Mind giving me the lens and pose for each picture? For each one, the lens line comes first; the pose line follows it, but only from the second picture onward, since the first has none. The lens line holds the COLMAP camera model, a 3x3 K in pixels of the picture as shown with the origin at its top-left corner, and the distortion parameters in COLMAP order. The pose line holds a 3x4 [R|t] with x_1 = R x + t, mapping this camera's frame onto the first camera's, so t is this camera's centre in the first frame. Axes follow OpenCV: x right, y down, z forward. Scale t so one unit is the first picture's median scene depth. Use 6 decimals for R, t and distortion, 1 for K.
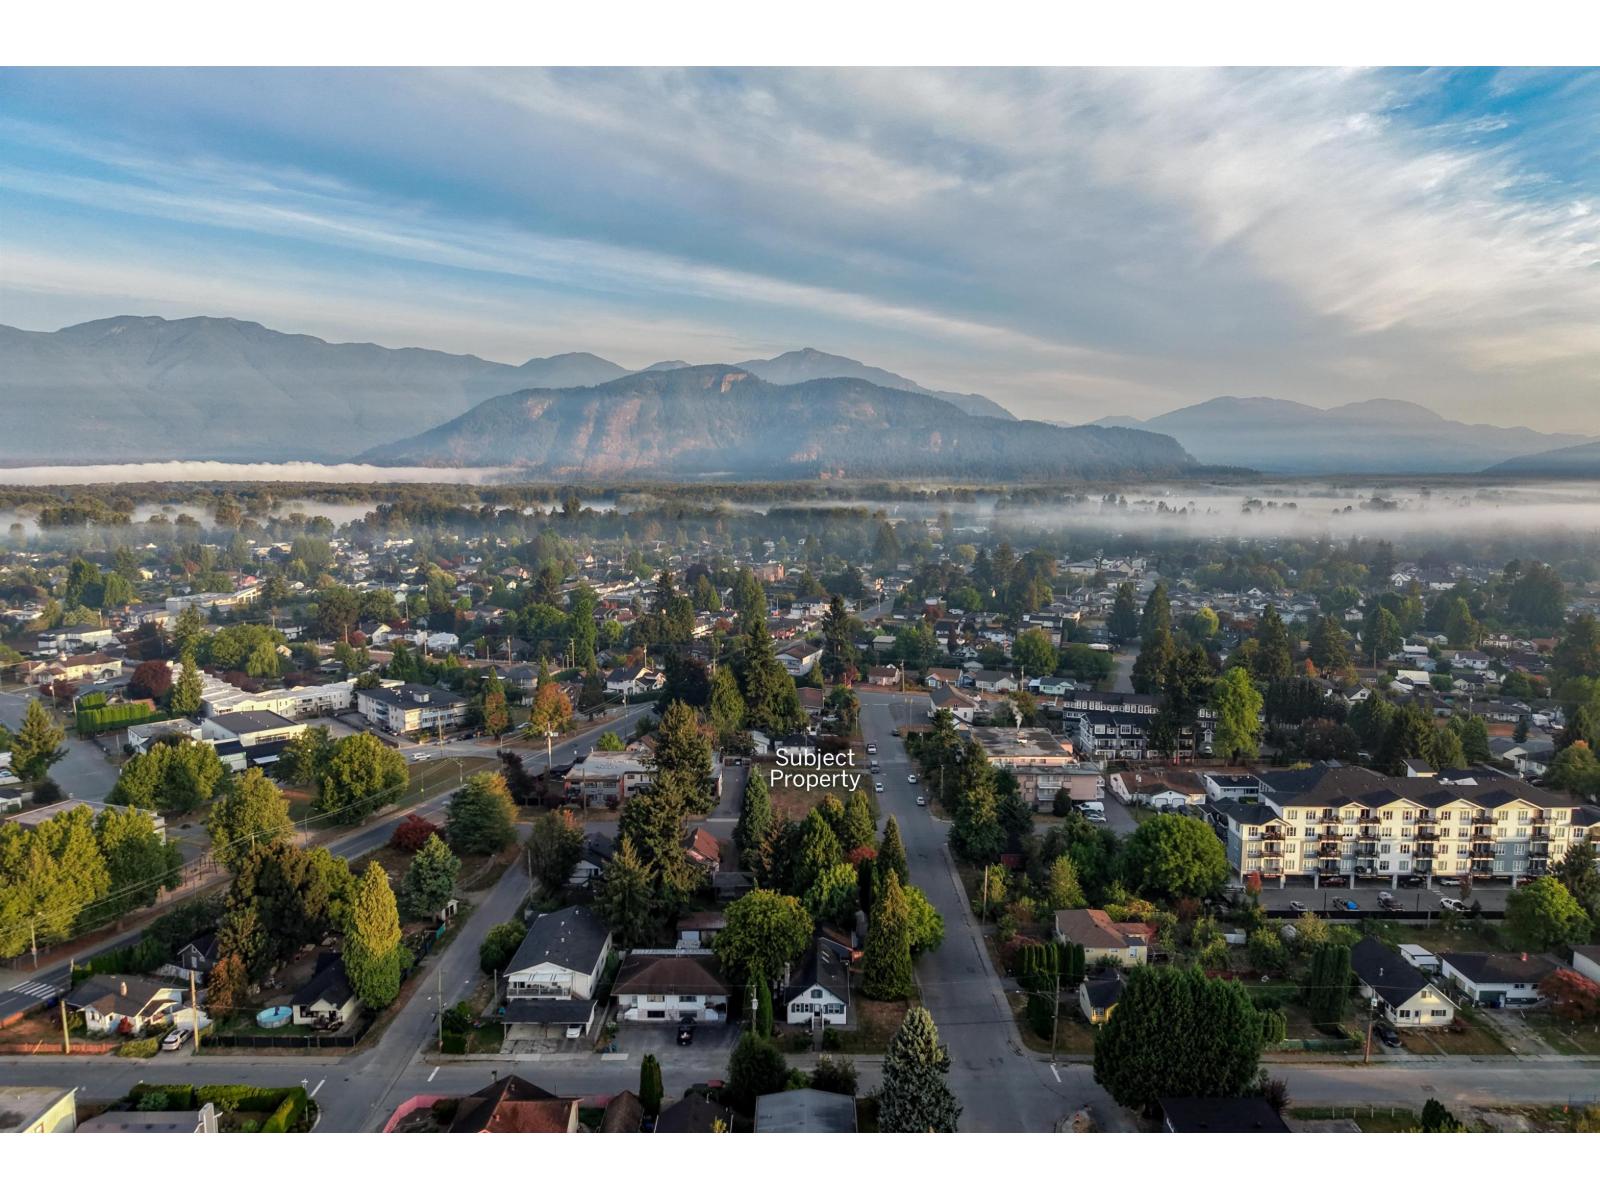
lens RADIAL K [[1070.7, 0, 800.0], [0, 1070.7, 600.0], [0, 0, 1]] dist [0.031718, -0.033014]
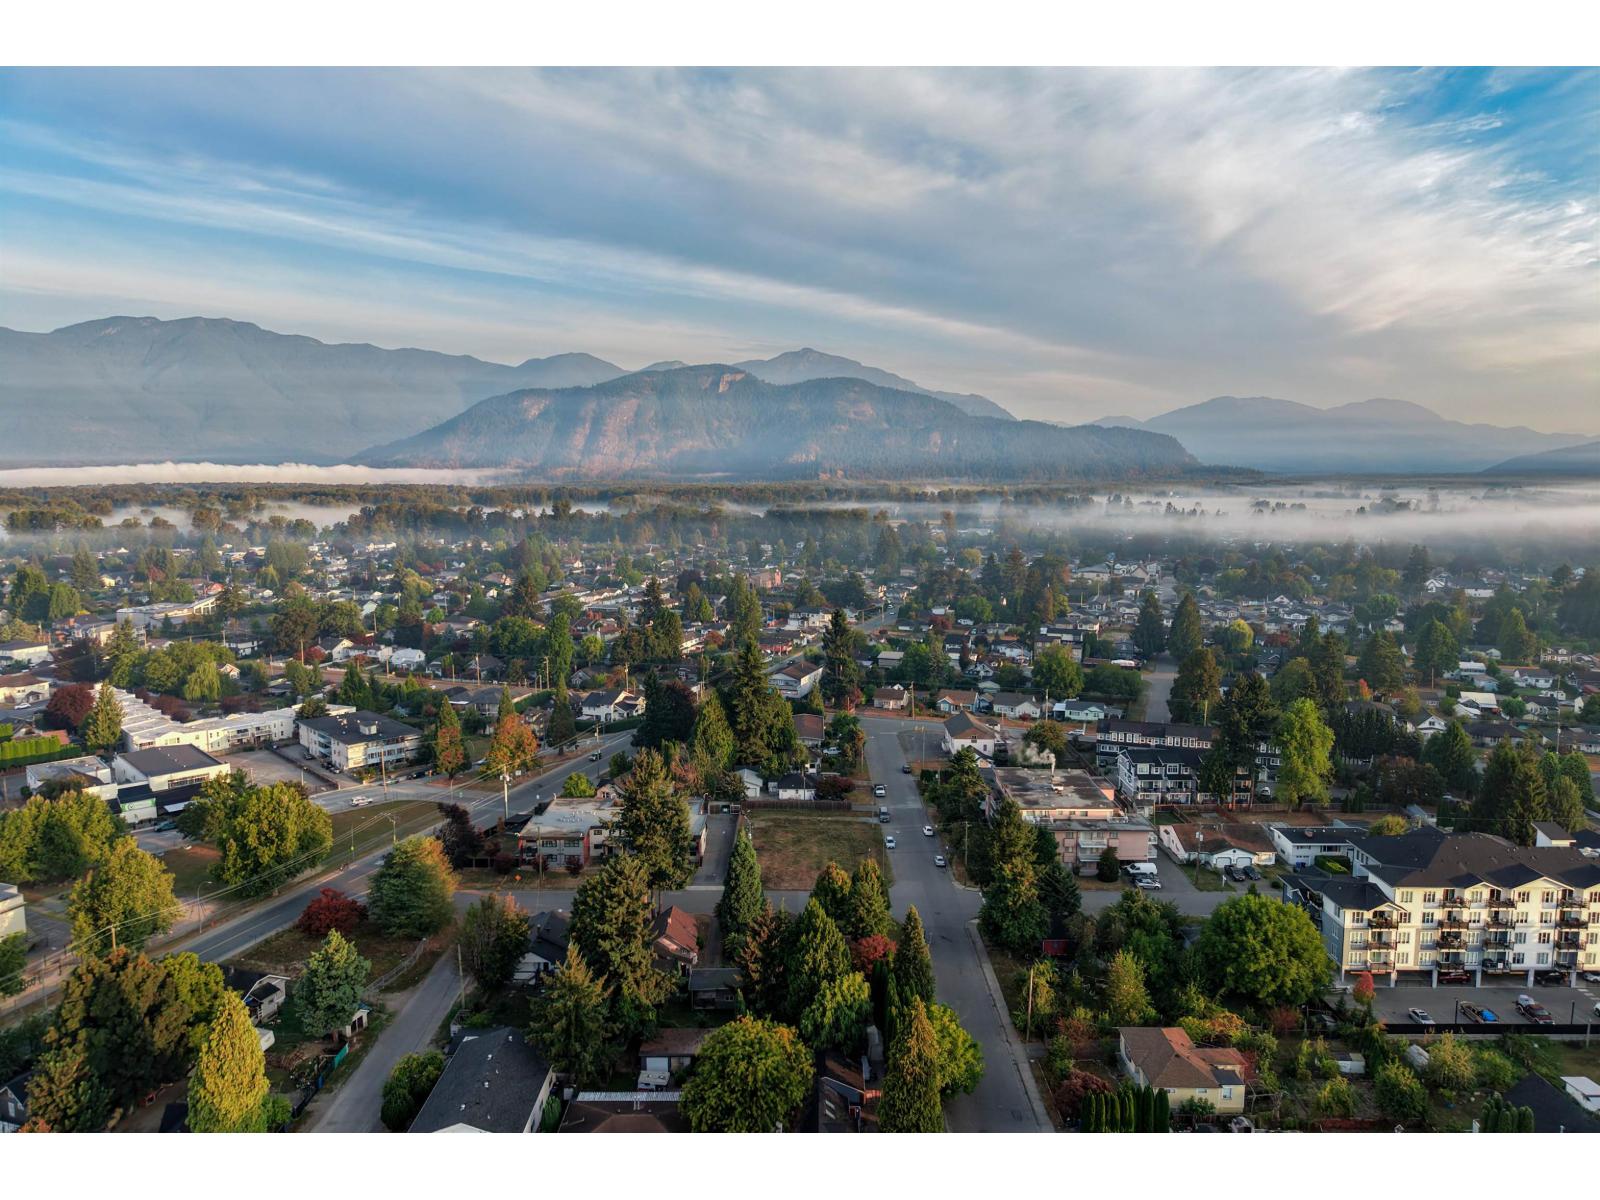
lens RADIAL K [[1070.7, 0, 800.0], [0, 1070.7, 600.0], [0, 0, 1]] dist [0.031718, -0.033014]
pose [[0.999999, -0.001300, 0.001144, 0.001144], [0.001301, 0.999999, -0.000512, -0.014642], [-0.001143, 0.000514, 0.999999, 0.120718]]
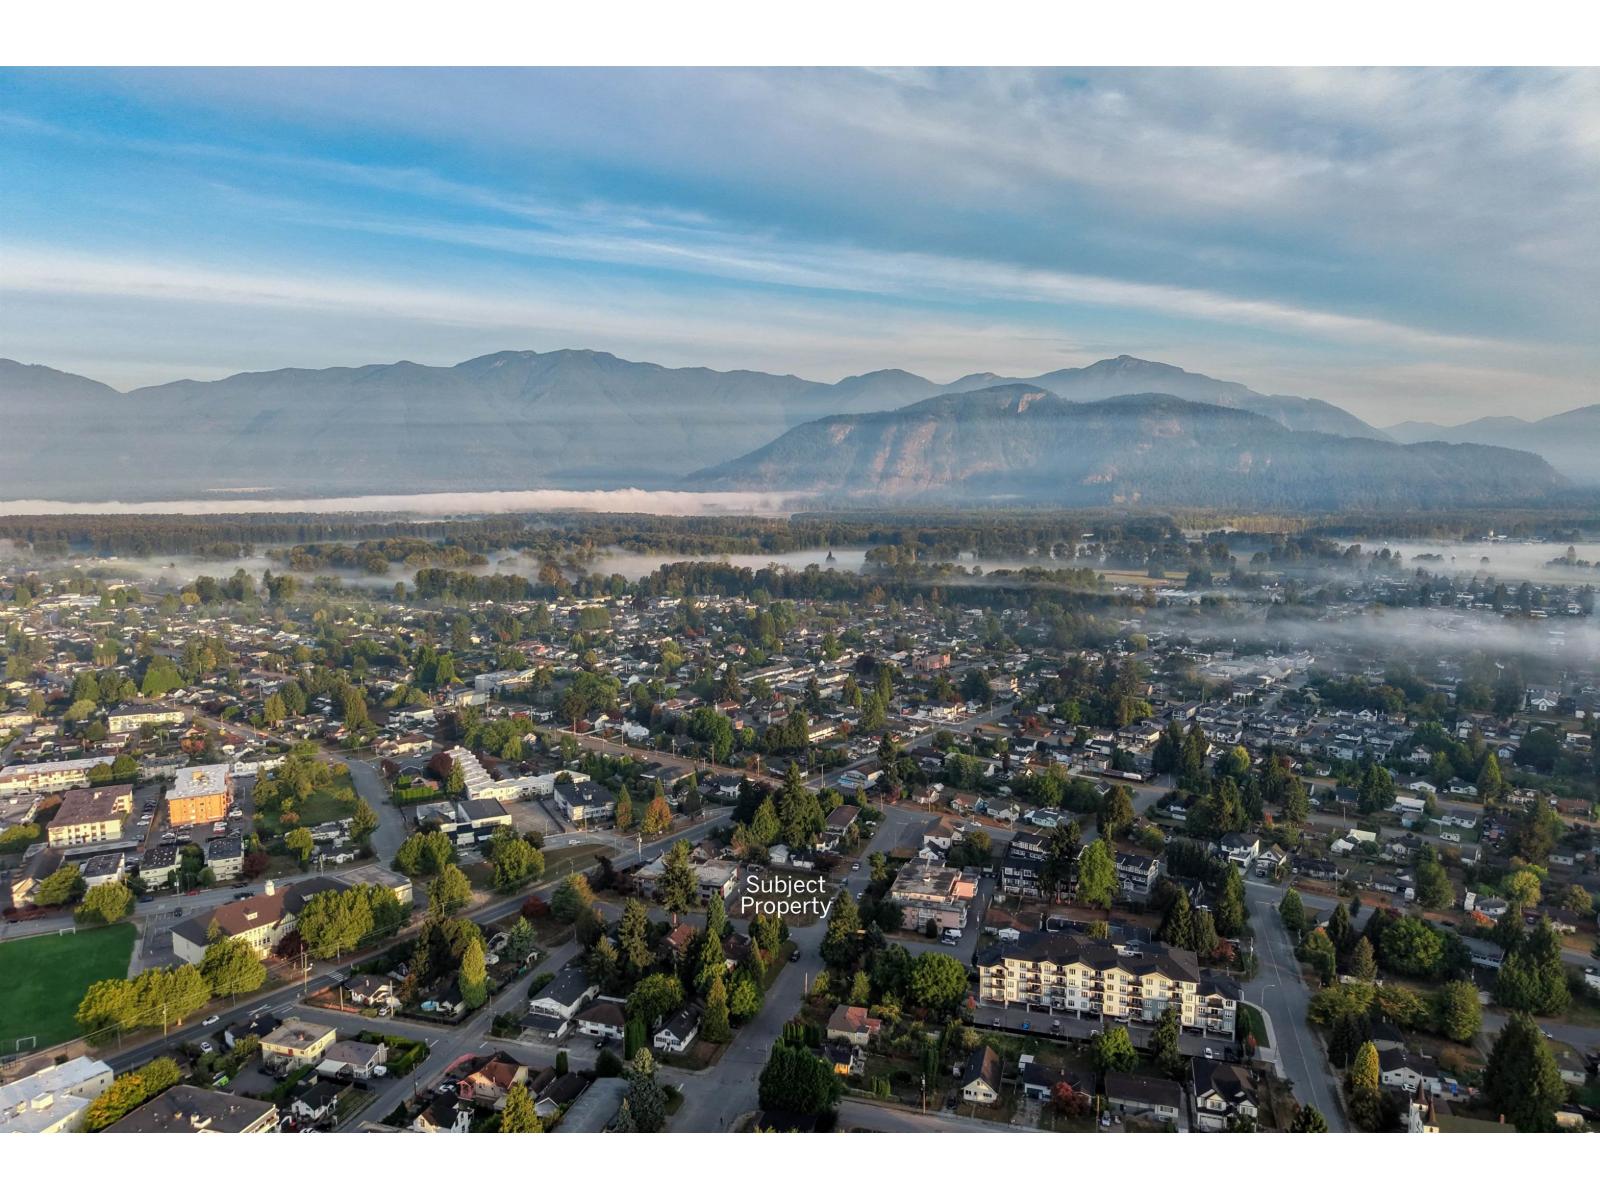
lens RADIAL K [[1070.7, 0, 800.0], [0, 1070.7, 600.0], [0, 0, 1]] dist [0.031718, -0.033014]
pose [[0.958118, 0.033535, -0.284403, 0.373044], [-0.034716, 0.999397, 0.000889, -0.206798], [0.284261, 0.009022, 0.958705, -0.389252]]
